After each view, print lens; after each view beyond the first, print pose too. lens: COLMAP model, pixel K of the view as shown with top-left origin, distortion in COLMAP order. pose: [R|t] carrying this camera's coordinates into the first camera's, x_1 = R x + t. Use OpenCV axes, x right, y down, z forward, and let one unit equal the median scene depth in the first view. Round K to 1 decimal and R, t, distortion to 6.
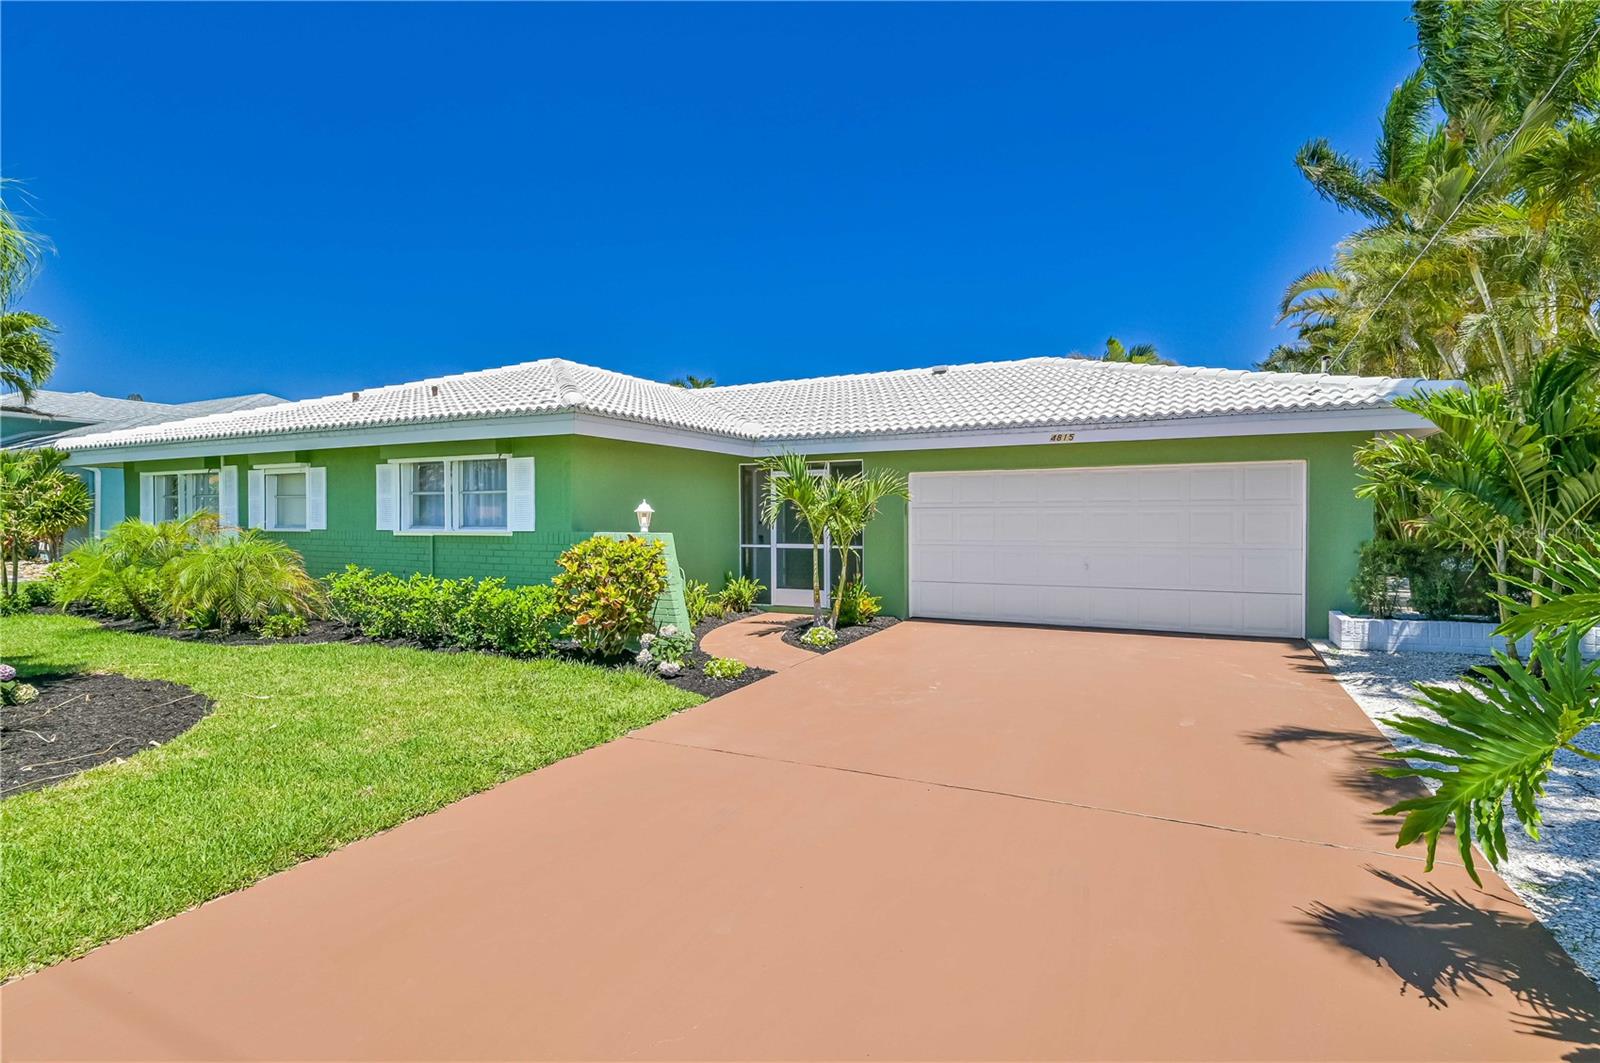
lens RADIAL K [[786.9, 0, 801.0], [0, 786.9, 542.2], [0, 0, 1]] dist [0.002875, -0.000127]
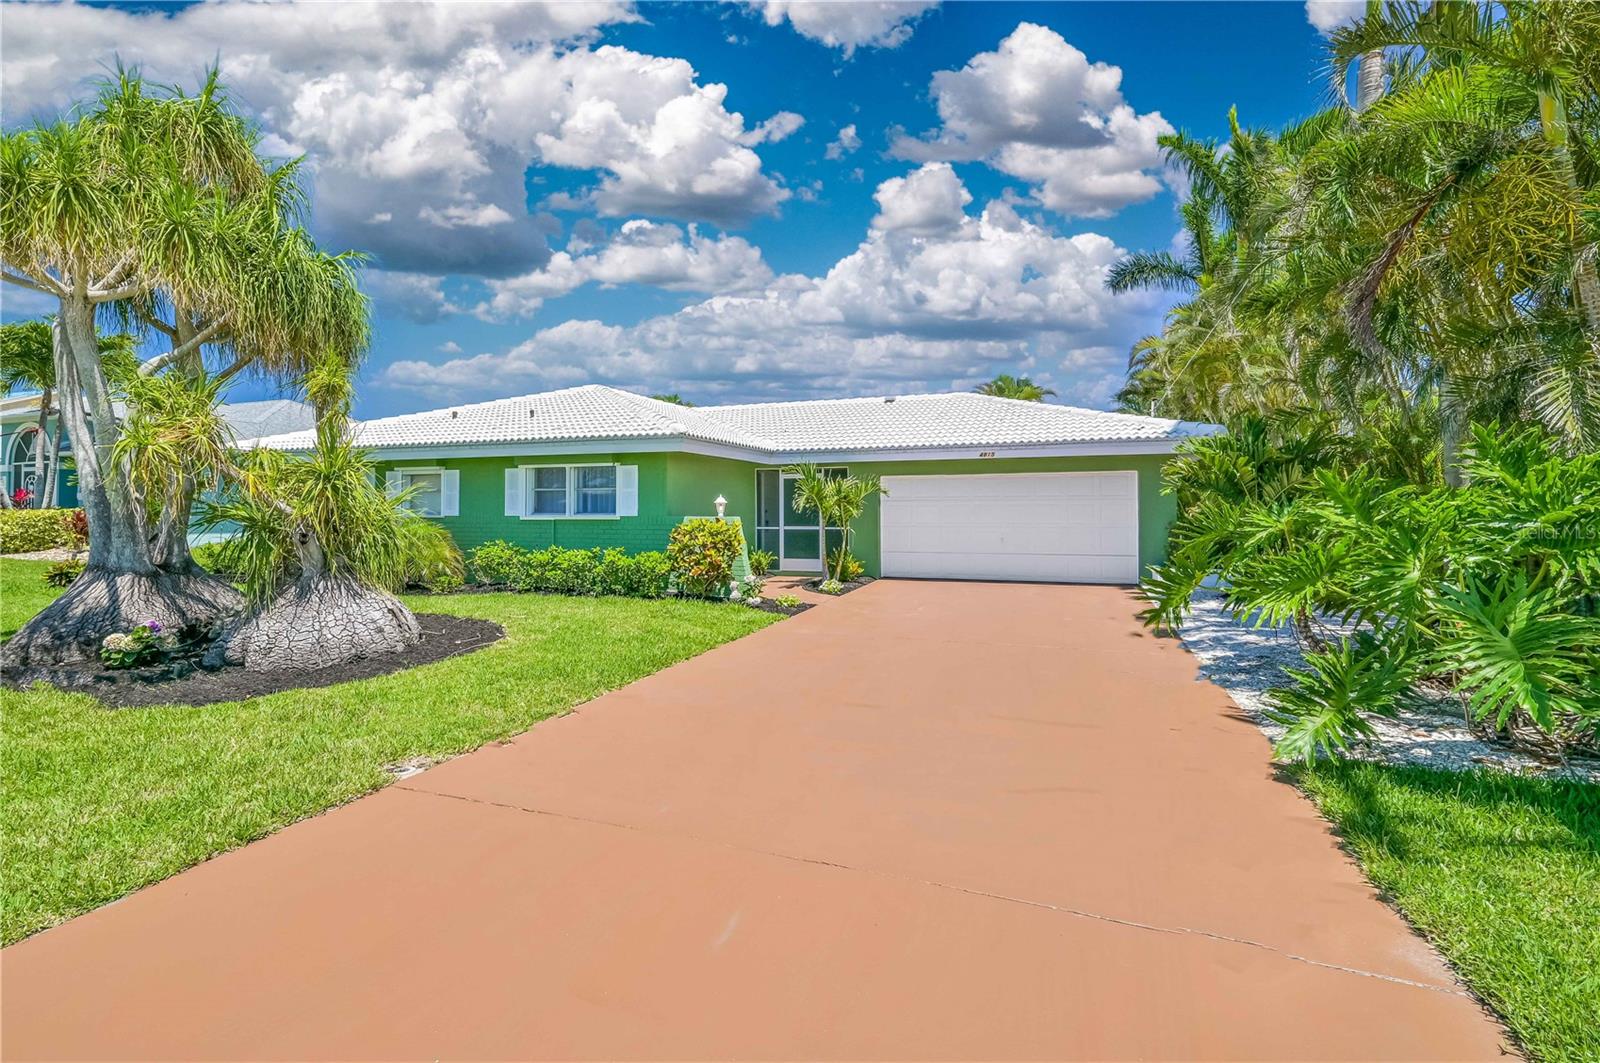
lens RADIAL K [[730.6, 0, 797.8], [0, 730.6, 515.8], [0, 0, 1]] dist [0.002676, 0.000173]
pose [[0.994327, -0.000325, 0.106364, -0.183364], [0.002867, 0.999714, -0.023745, 0.018131], [-0.106325, 0.023916, 0.994044, -0.365461]]
